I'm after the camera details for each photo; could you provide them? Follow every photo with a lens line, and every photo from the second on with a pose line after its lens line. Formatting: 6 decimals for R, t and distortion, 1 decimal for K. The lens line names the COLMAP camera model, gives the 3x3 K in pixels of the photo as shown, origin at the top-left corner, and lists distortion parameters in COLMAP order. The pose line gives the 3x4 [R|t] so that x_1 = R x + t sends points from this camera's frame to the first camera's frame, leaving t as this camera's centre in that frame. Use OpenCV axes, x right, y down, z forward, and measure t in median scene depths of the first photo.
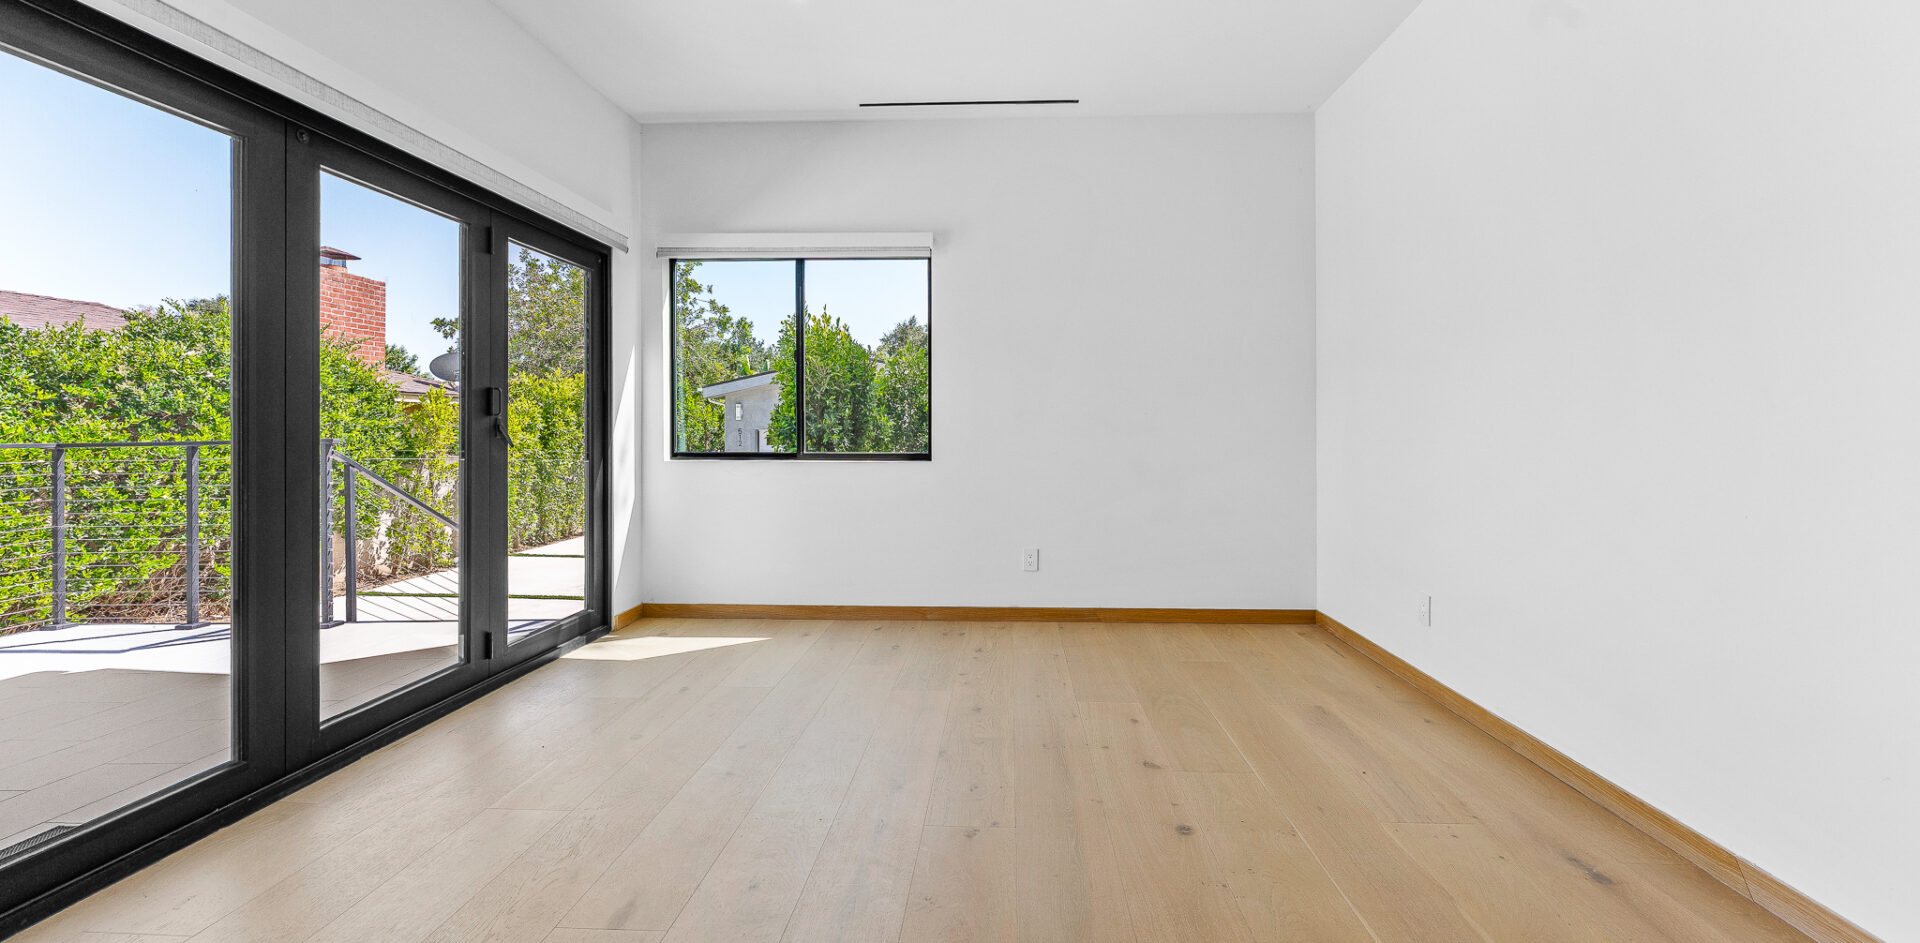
lens RADIAL K [[781.5, 0, 961.3], [0, 781.5, 430.8], [0, 0, 1]] dist [-0.000652, -0.001582]
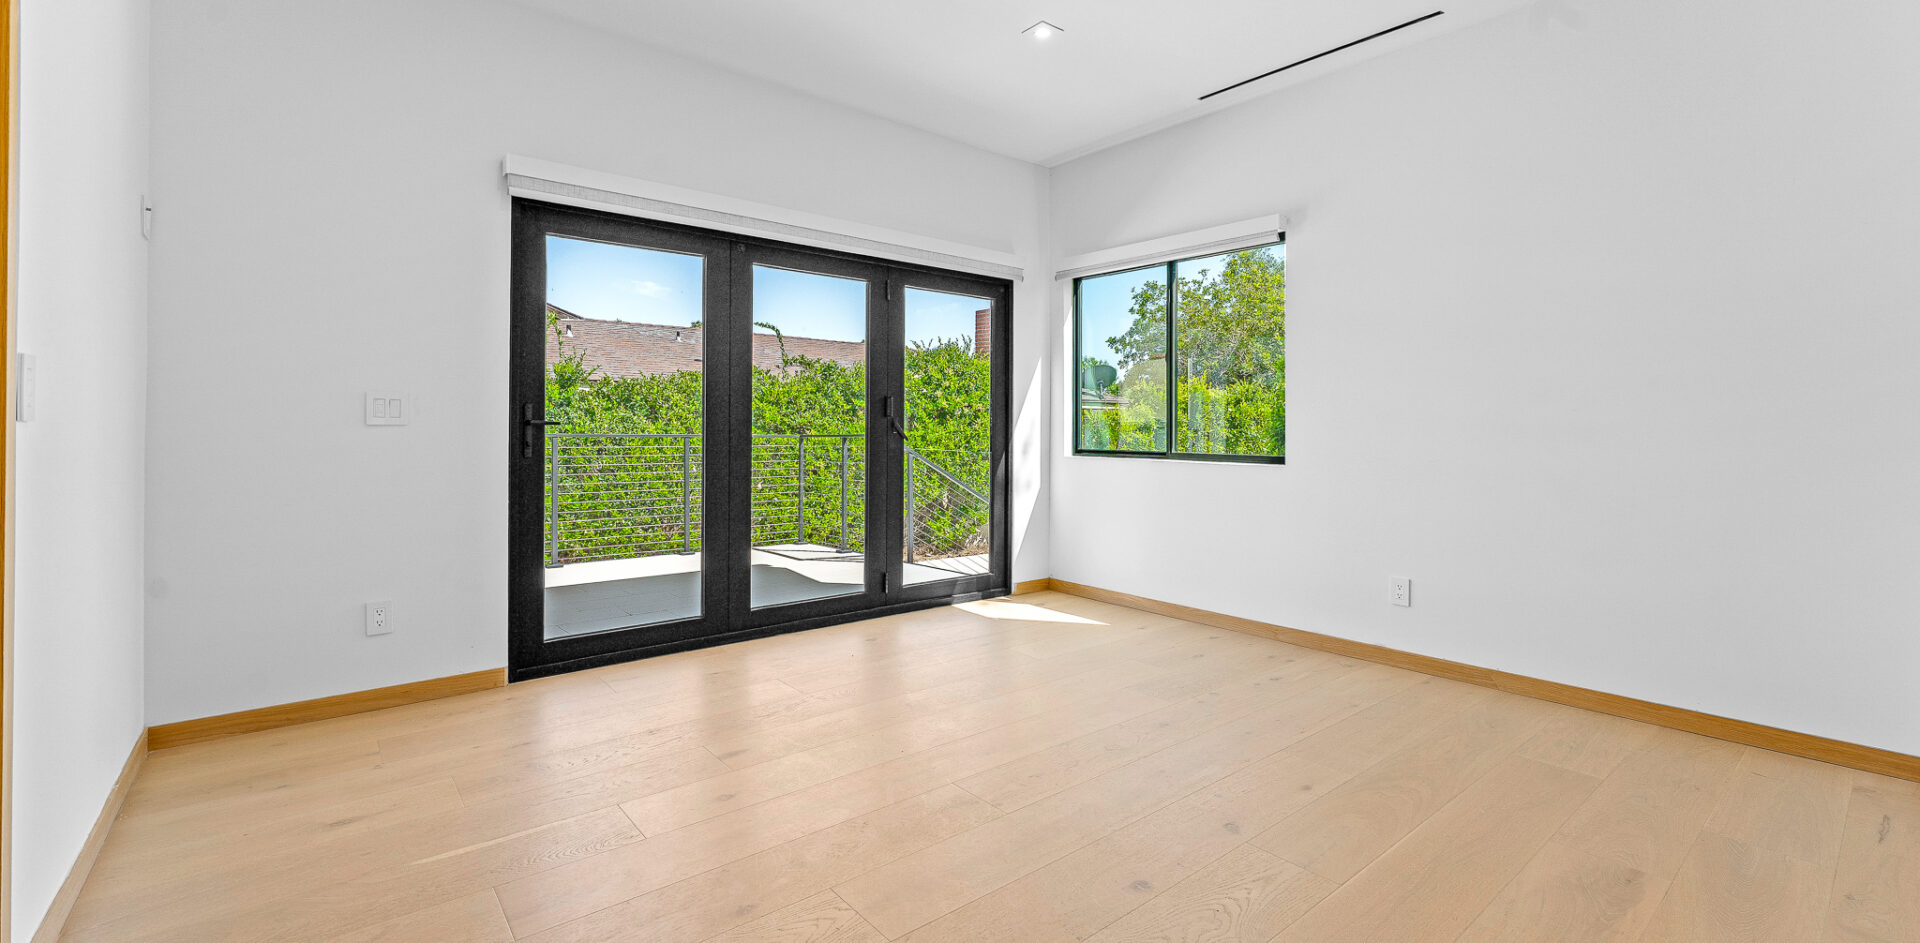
lens RADIAL K [[781.5, 0, 983.8], [0, 781.5, 420.1], [0, 0, 1]] dist [-0.000652, -0.001582]
pose [[0.690545, -0.002191, -0.723286, 0.364707], [-0.009480, 0.999882, -0.012080, 0.001137], [0.723227, 0.015198, 0.690443, 0.119798]]
